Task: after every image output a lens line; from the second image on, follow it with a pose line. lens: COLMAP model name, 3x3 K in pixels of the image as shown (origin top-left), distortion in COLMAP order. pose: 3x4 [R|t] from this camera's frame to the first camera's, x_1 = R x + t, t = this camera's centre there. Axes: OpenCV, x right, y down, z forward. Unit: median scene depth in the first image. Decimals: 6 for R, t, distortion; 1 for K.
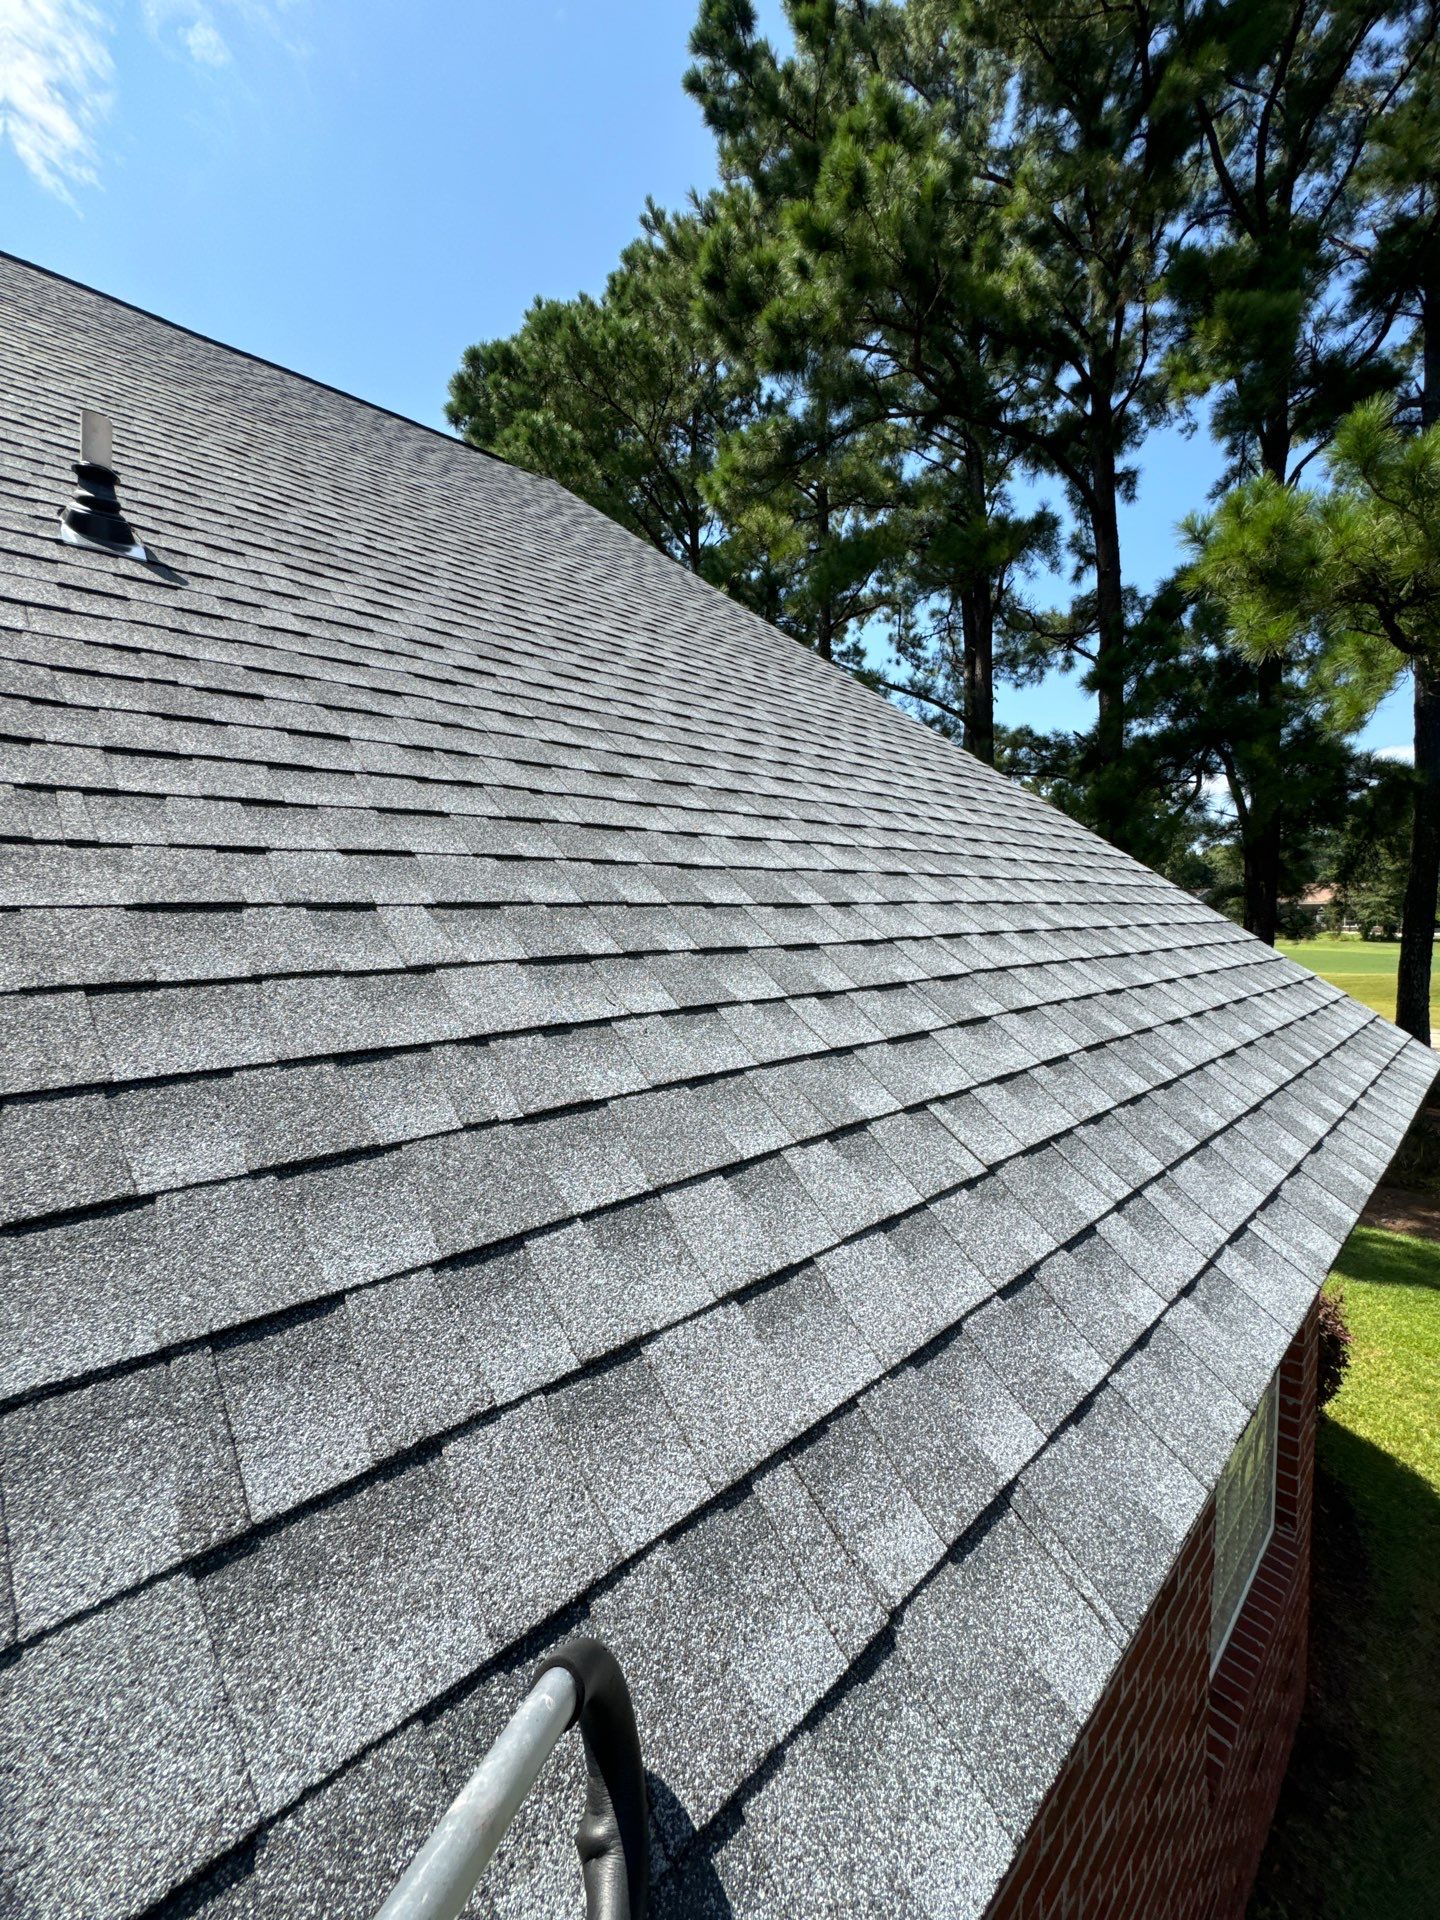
lens RADIAL K [[732.8, 0, 716.4], [0, 732.8, 943.7], [0, 0, 1]] dist [0.000115, -0.000926]
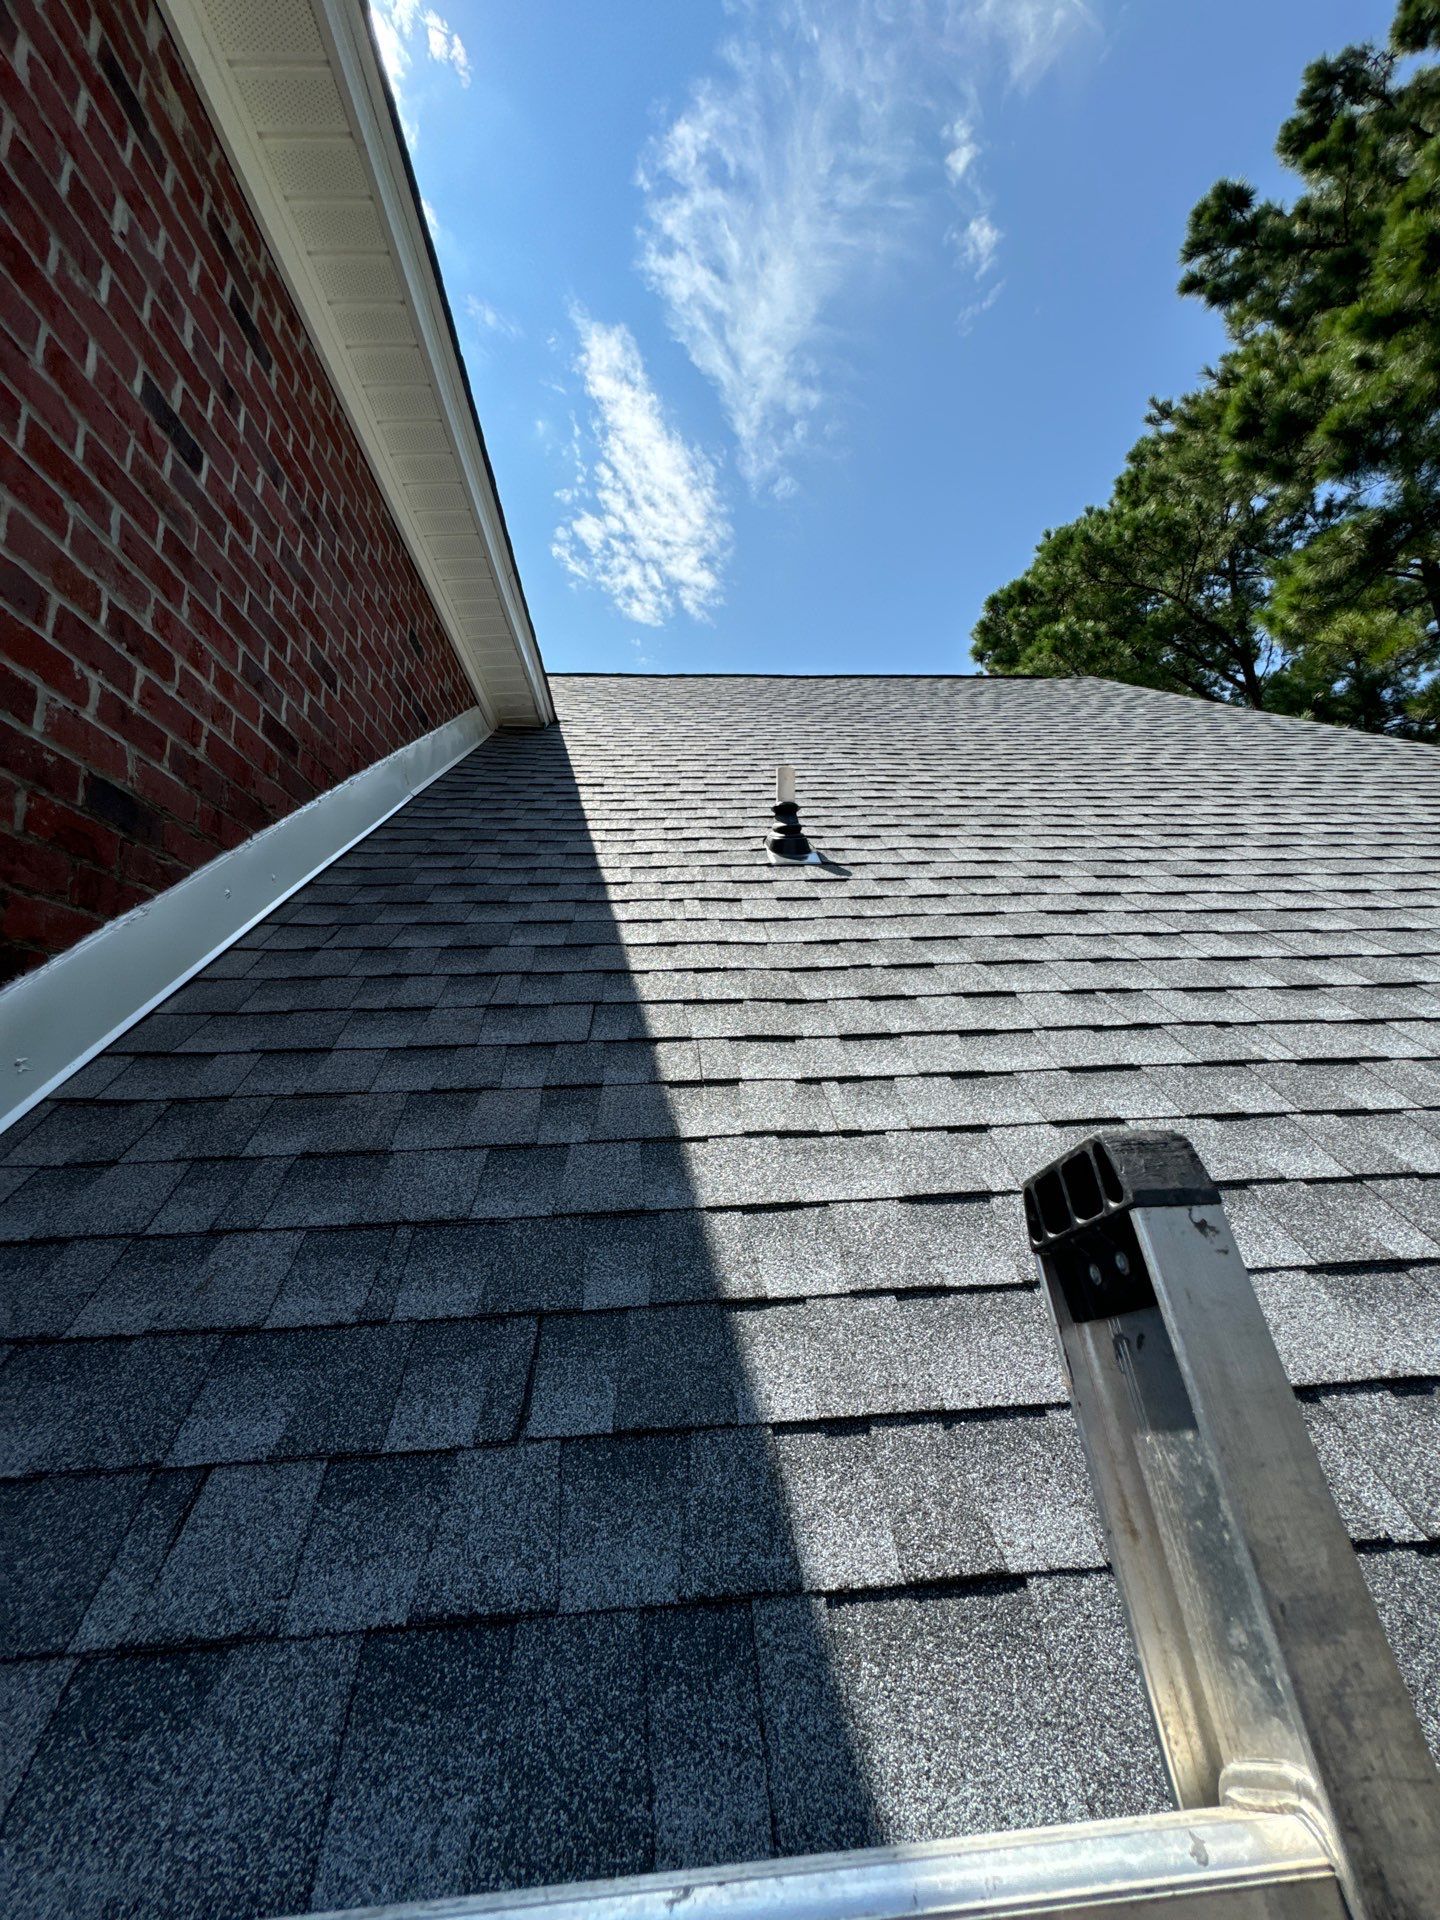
lens RADIAL K [[732.8, 0, 739.9], [0, 732.8, 946.3], [0, 0, 1]] dist [0.000115, -0.000926]
pose [[0.798233, -0.140562, -0.585718, -0.174694], [0.003759, 0.973535, -0.228508, -0.097710], [0.602337, 0.180201, 0.777636, -0.036292]]
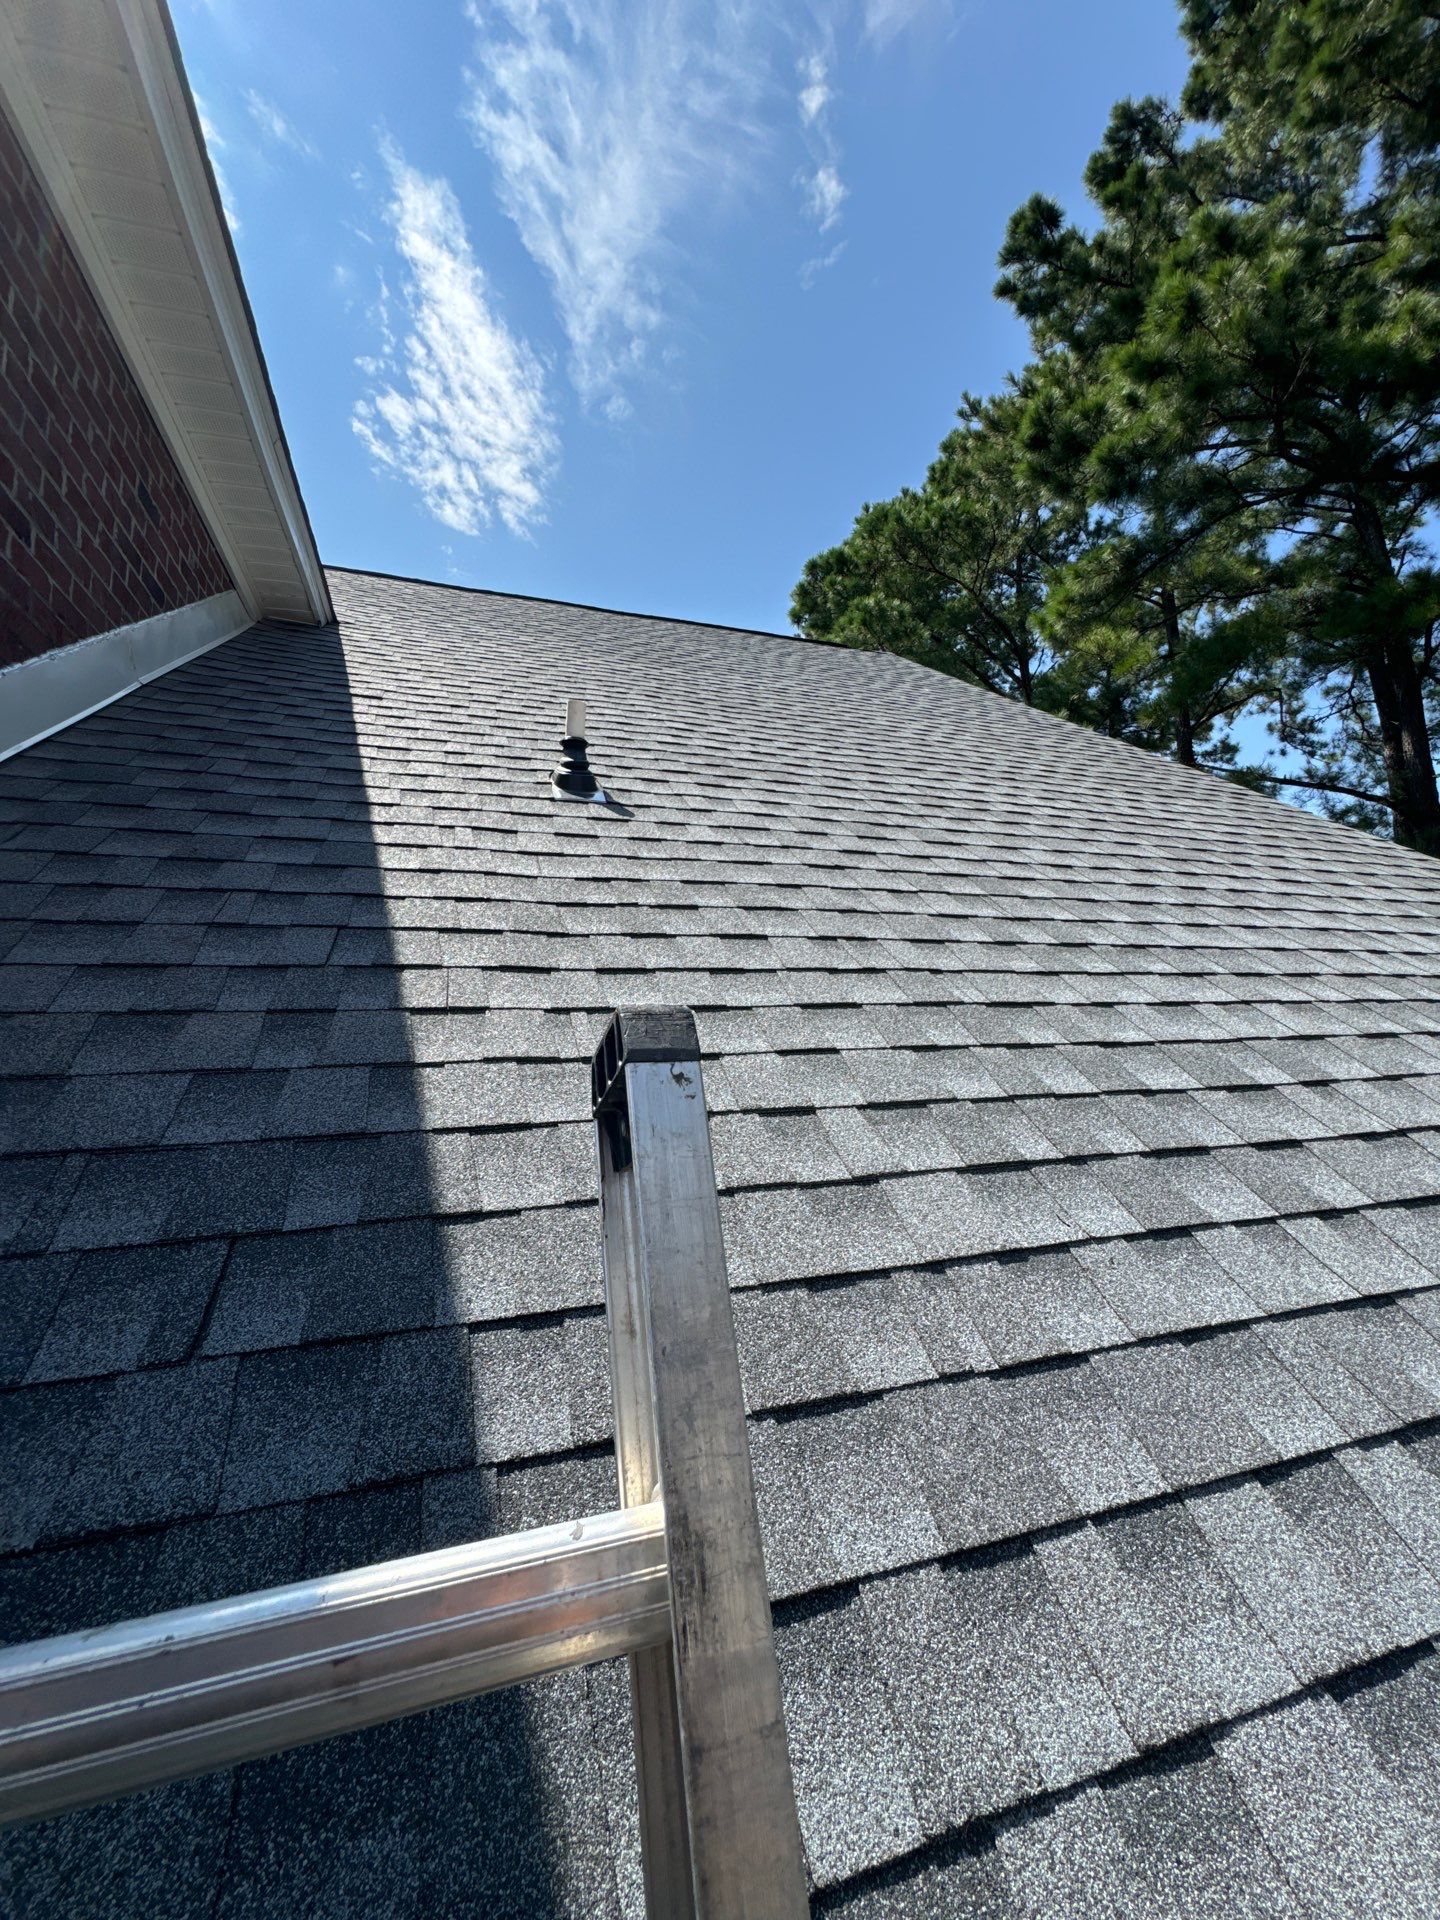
lens RADIAL K [[732.8, 0, 731.4], [0, 732.8, 945.0], [0, 0, 1]] dist [0.000115, -0.000926]
pose [[0.917894, -0.063171, -0.391765, -0.104624], [-0.001655, 0.986630, -0.162968, -0.077278], [0.396822, 0.150236, 0.905517, -0.016330]]
